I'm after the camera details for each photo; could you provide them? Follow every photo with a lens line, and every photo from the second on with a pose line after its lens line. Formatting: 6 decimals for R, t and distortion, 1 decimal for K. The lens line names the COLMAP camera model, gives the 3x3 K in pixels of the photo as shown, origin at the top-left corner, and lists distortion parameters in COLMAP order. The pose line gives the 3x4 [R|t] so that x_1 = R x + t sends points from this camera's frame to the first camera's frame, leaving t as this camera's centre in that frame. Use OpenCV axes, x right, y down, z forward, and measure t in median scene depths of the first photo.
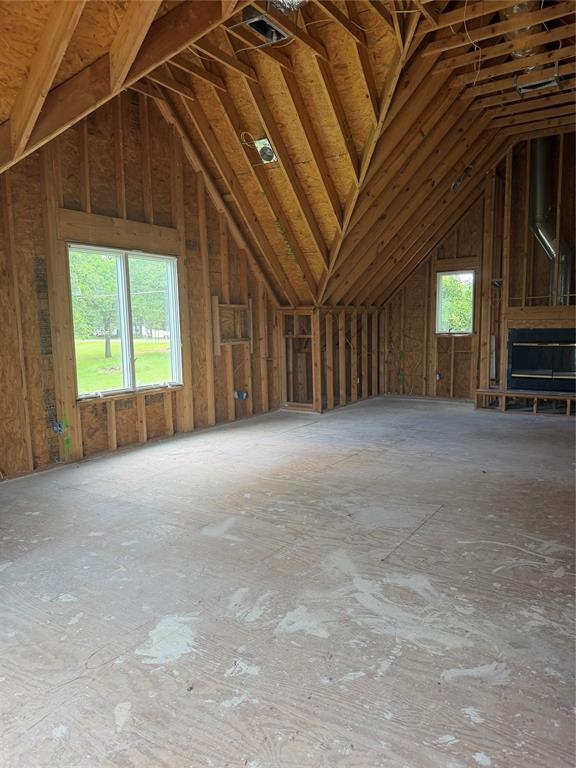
lens RADIAL K [[547.1, 0, 277.0], [0, 547.1, 388.6], [0, 0, 1]] dist [0.028009, -0.043987]
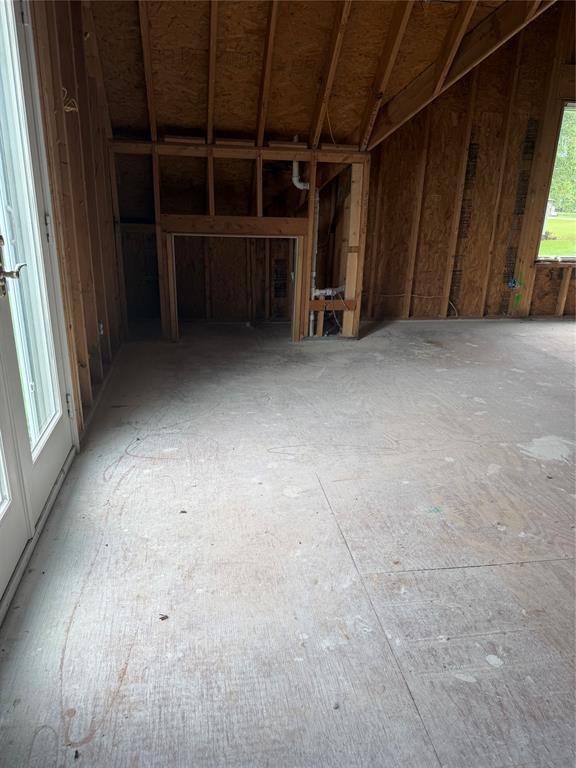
lens RADIAL K [[547.1, 0, 293.1], [0, 547.1, 381.5], [0, 0, 1]] dist [0.028009, -0.043987]
pose [[0.698237, 0.276146, -0.660461, 0.081458], [-0.136977, 0.957094, 0.255360, 0.039278], [0.702640, -0.087834, 0.706104, -0.113462]]
